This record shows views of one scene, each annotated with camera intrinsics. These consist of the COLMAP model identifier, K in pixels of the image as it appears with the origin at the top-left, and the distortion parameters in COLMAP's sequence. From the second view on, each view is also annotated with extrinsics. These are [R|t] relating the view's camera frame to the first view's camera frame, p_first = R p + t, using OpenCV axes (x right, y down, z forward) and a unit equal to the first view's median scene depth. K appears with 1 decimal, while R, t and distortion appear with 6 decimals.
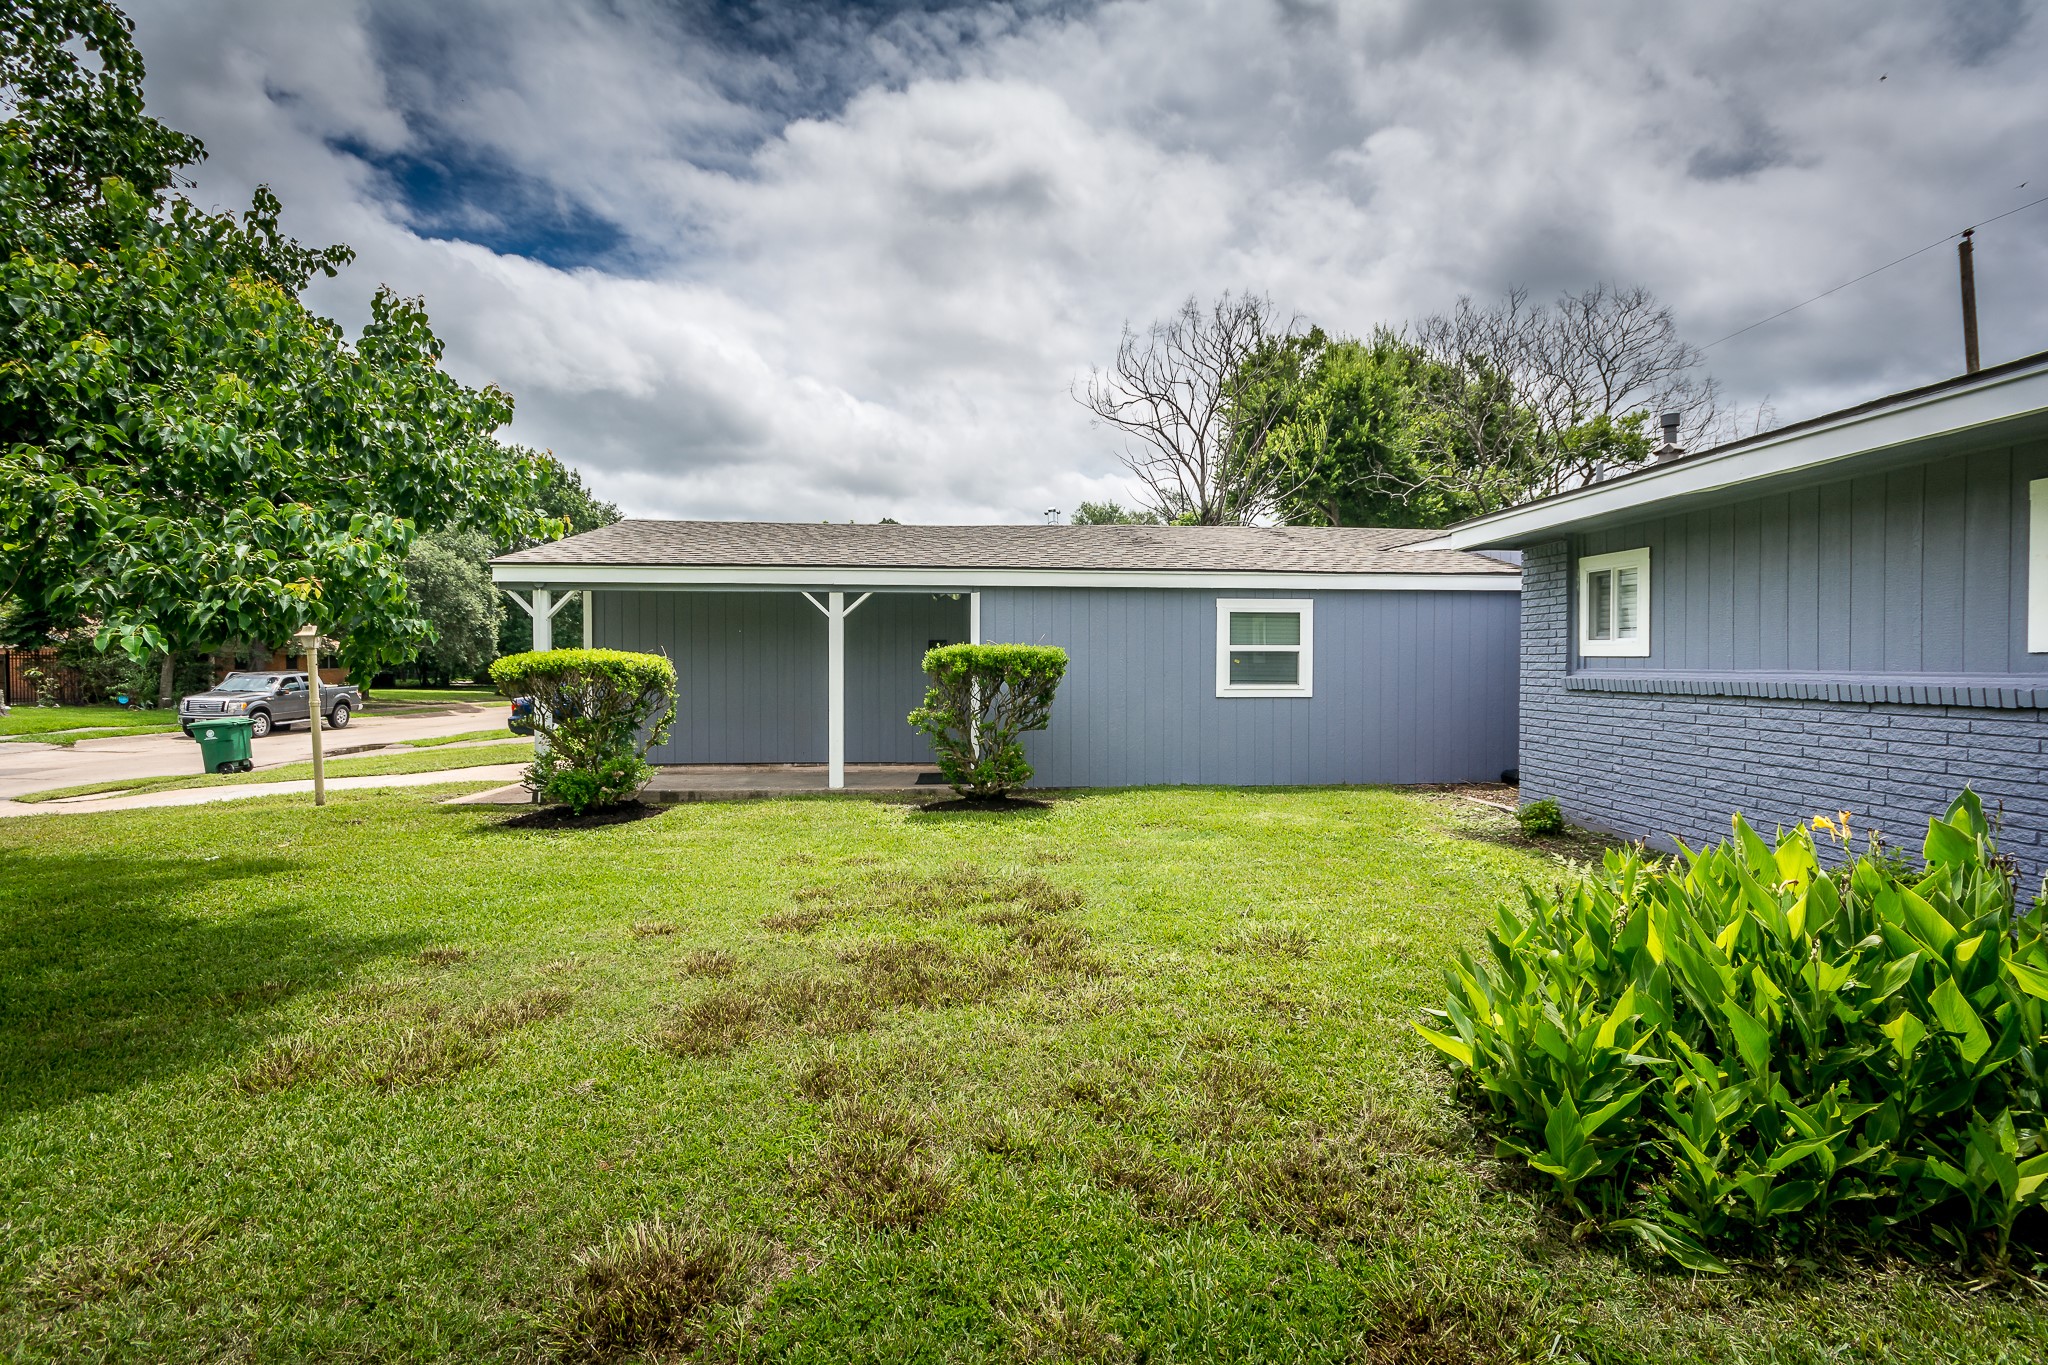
lens RADIAL K [[918.3, 0, 1024.0], [0, 918.3, 682.5], [0, 0, 1]] dist [0.007579, 0.000881]
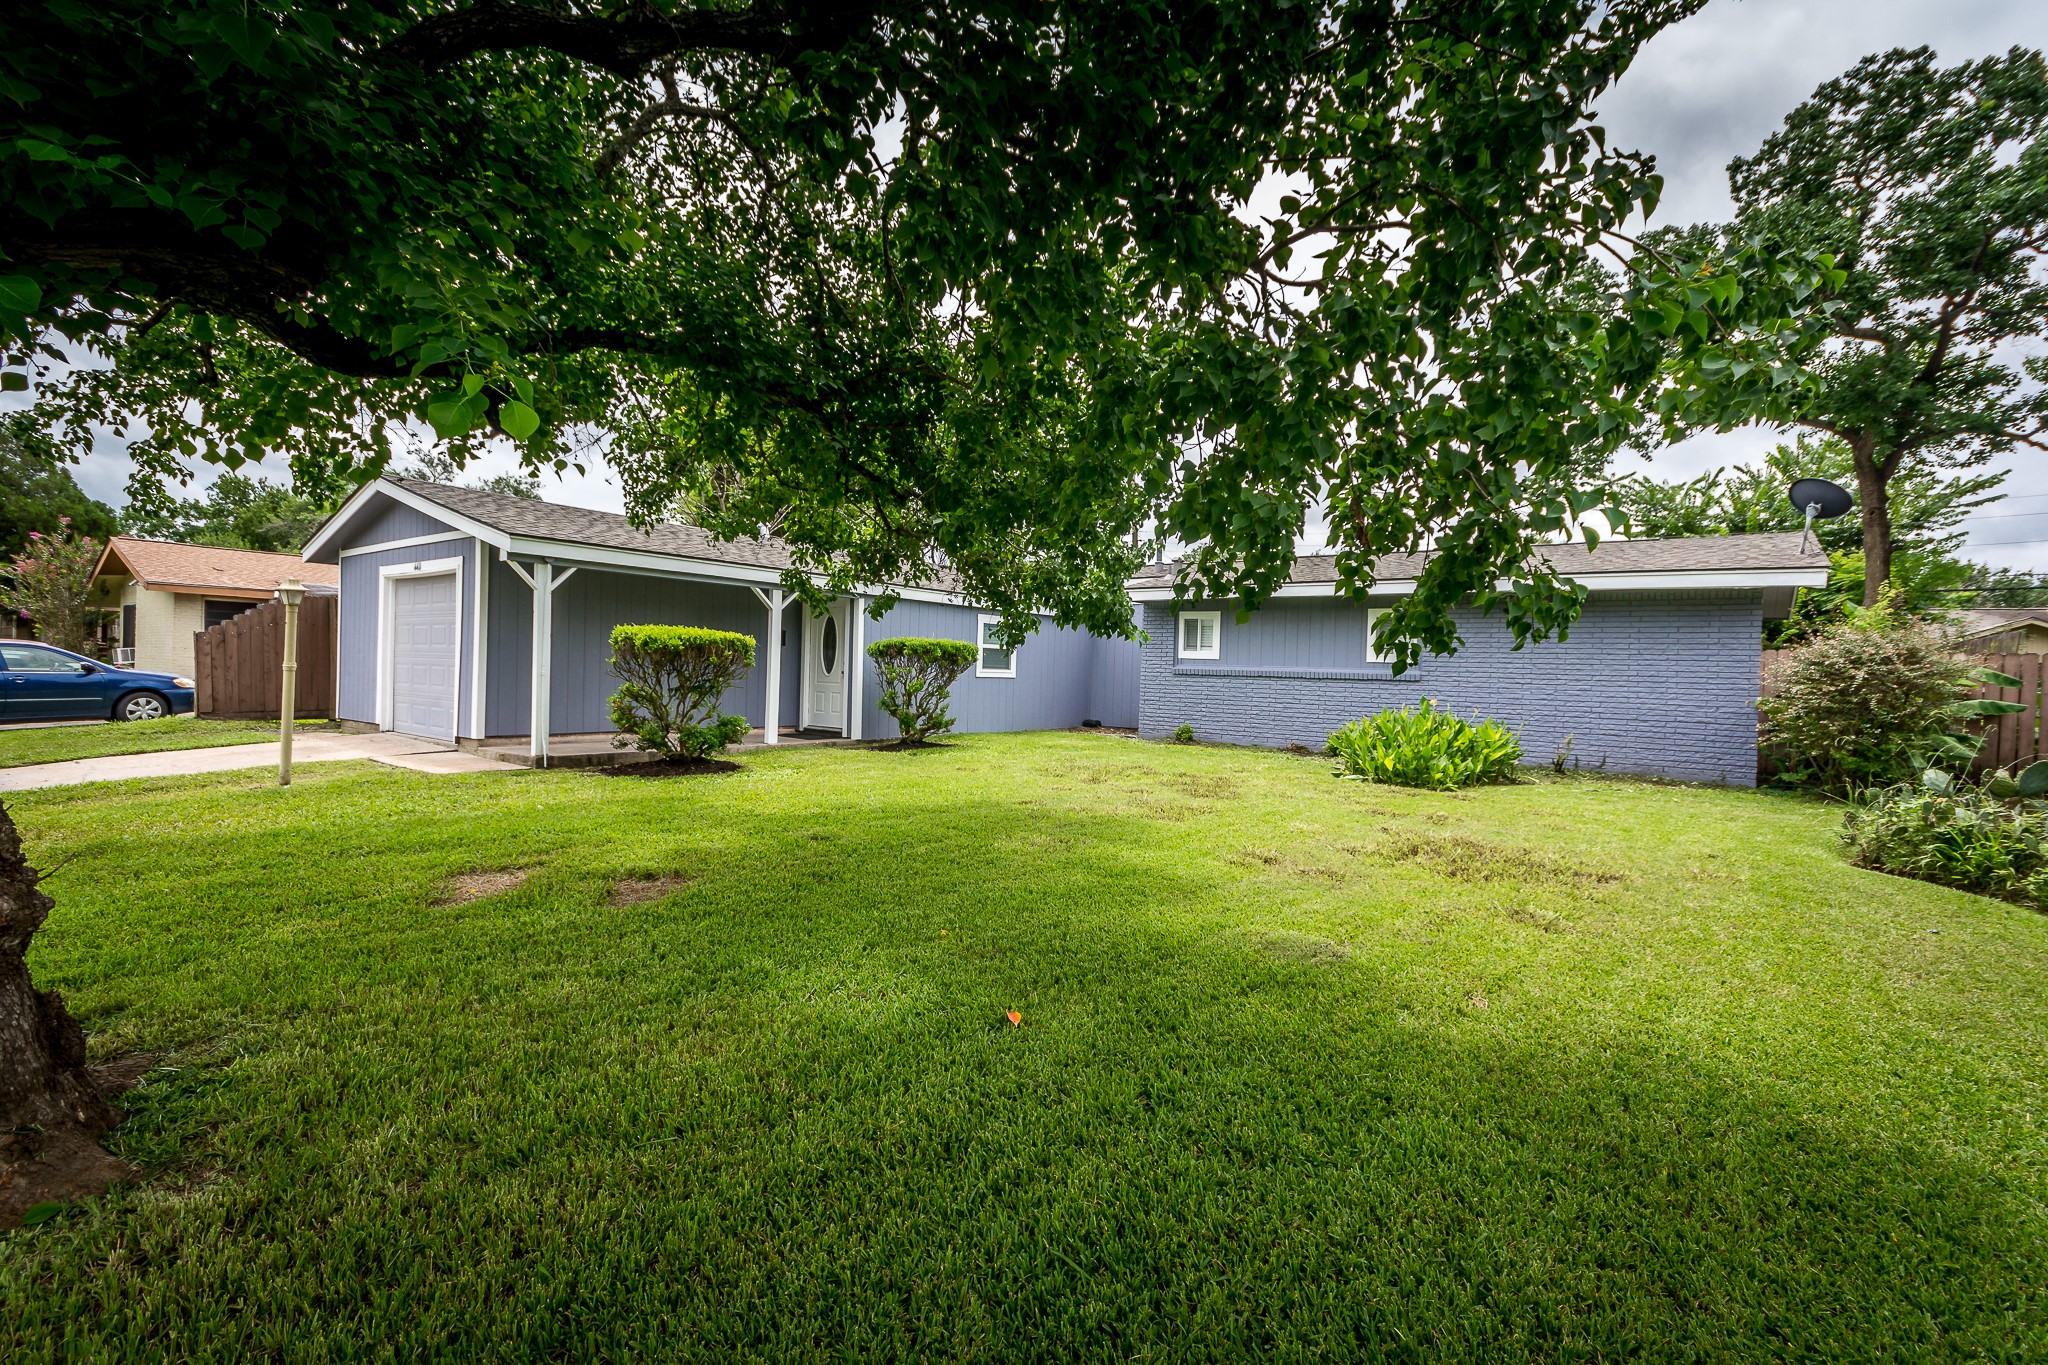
lens RADIAL K [[909.1, 0, 1035.1], [0, 909.1, 678.4], [0, 0, 1]] dist [0.000185, -0.000428]
pose [[0.658166, 0.013523, 0.752751, -1.233895], [-0.015168, 0.999874, -0.004701, 0.033921], [-0.752720, -0.008324, 0.658288, -0.128052]]
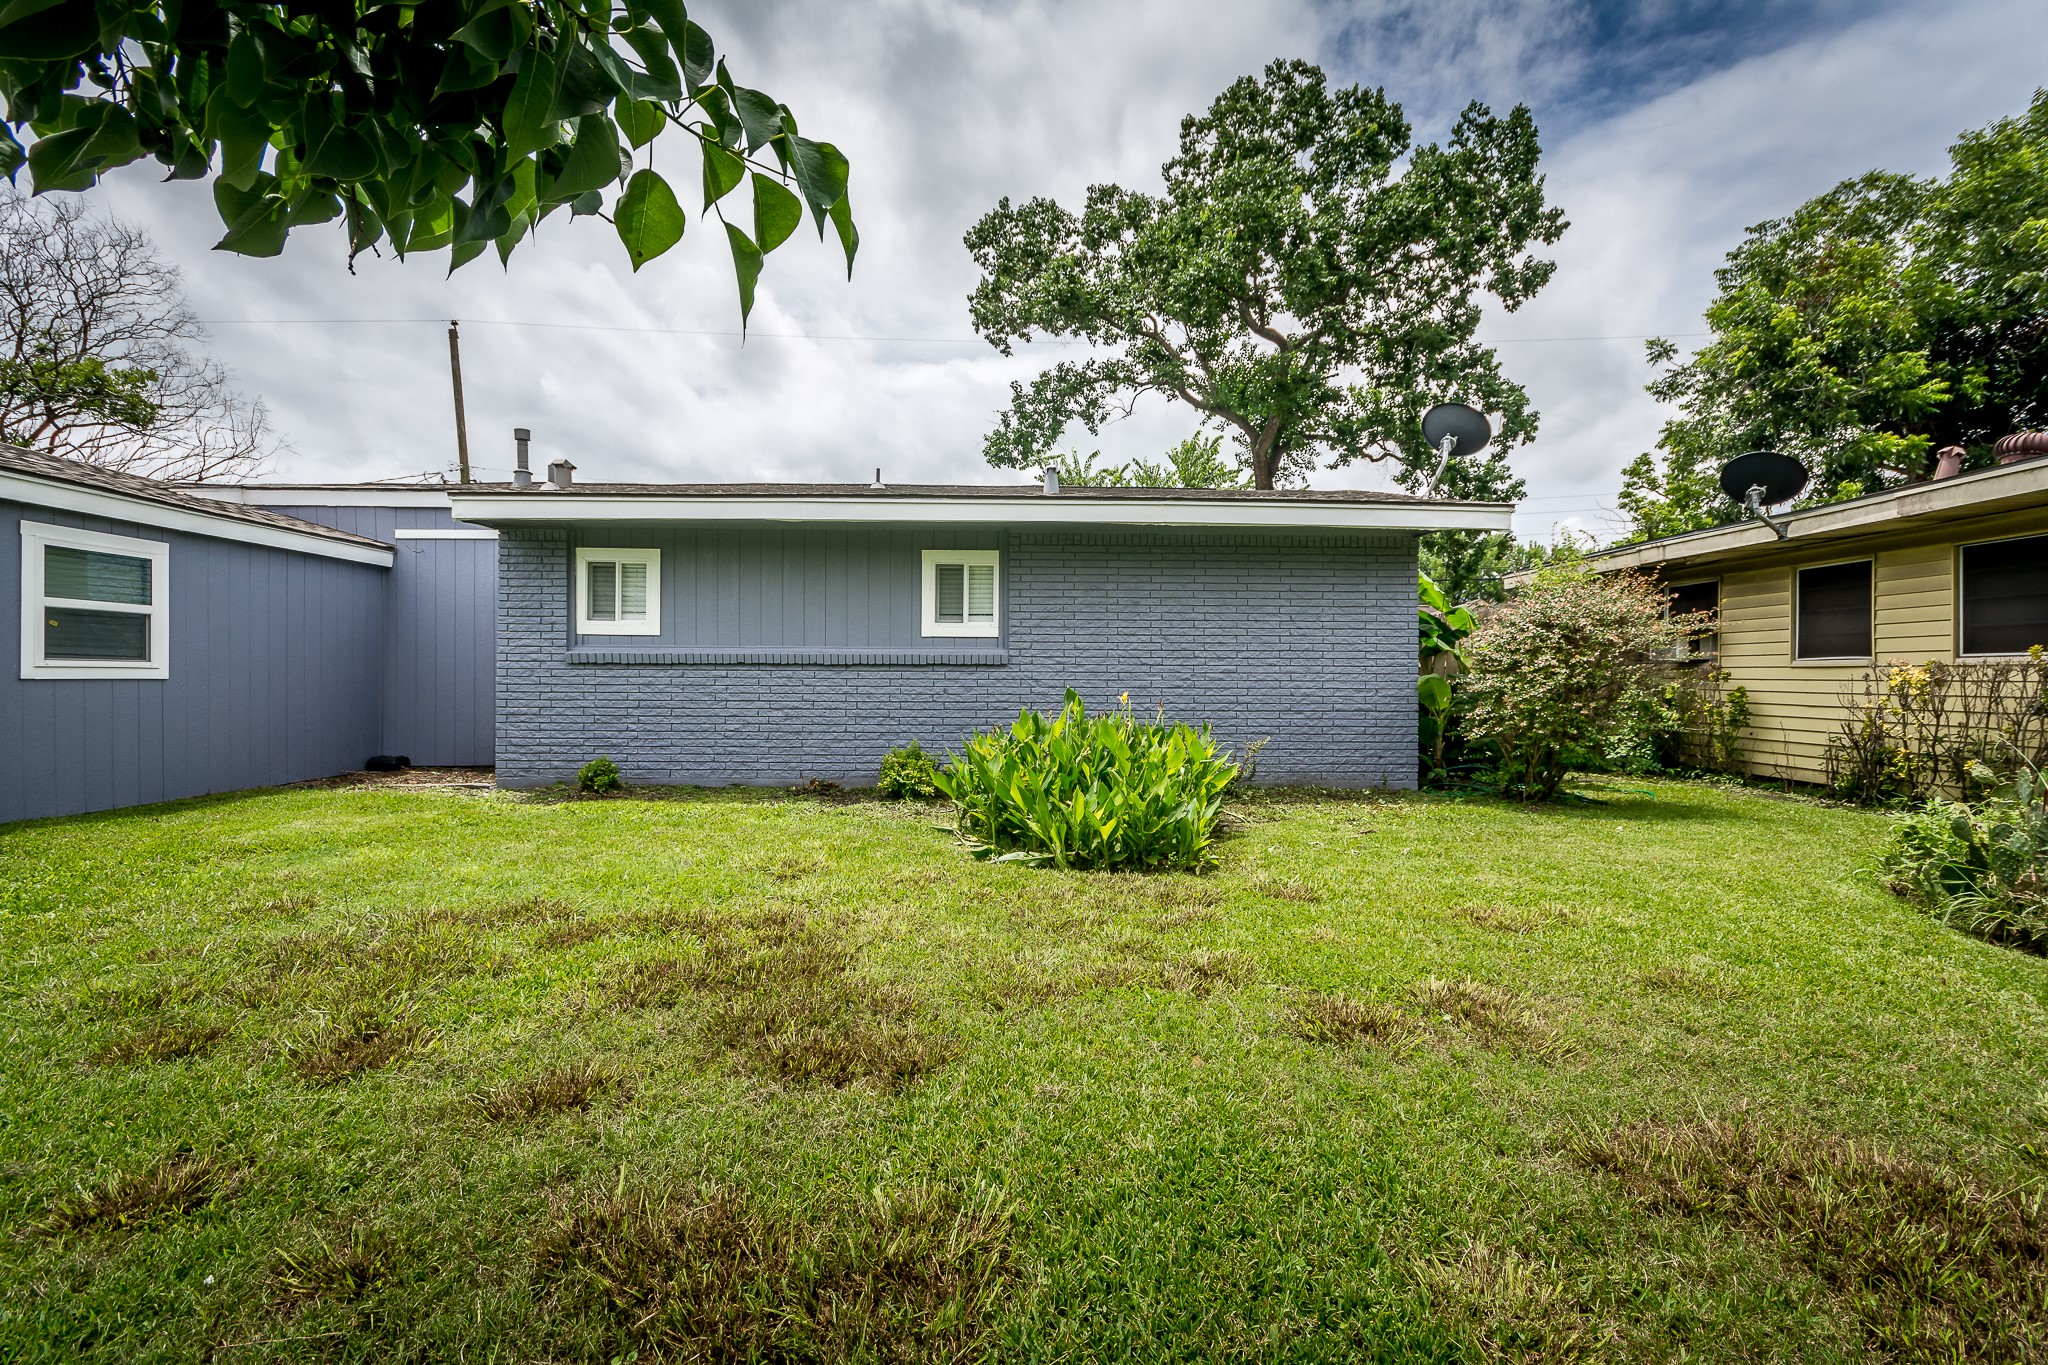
lens RADIAL K [[909.1, 0, 1035.1], [0, 909.1, 678.4], [0, 0, 1]] dist [0.000185, -0.000428]
pose [[0.049019, -0.000941, 0.998797, -0.510550], [0.016066, 0.999871, 0.000154, 0.036577], [-0.998669, 0.016039, 0.049027, 0.401925]]
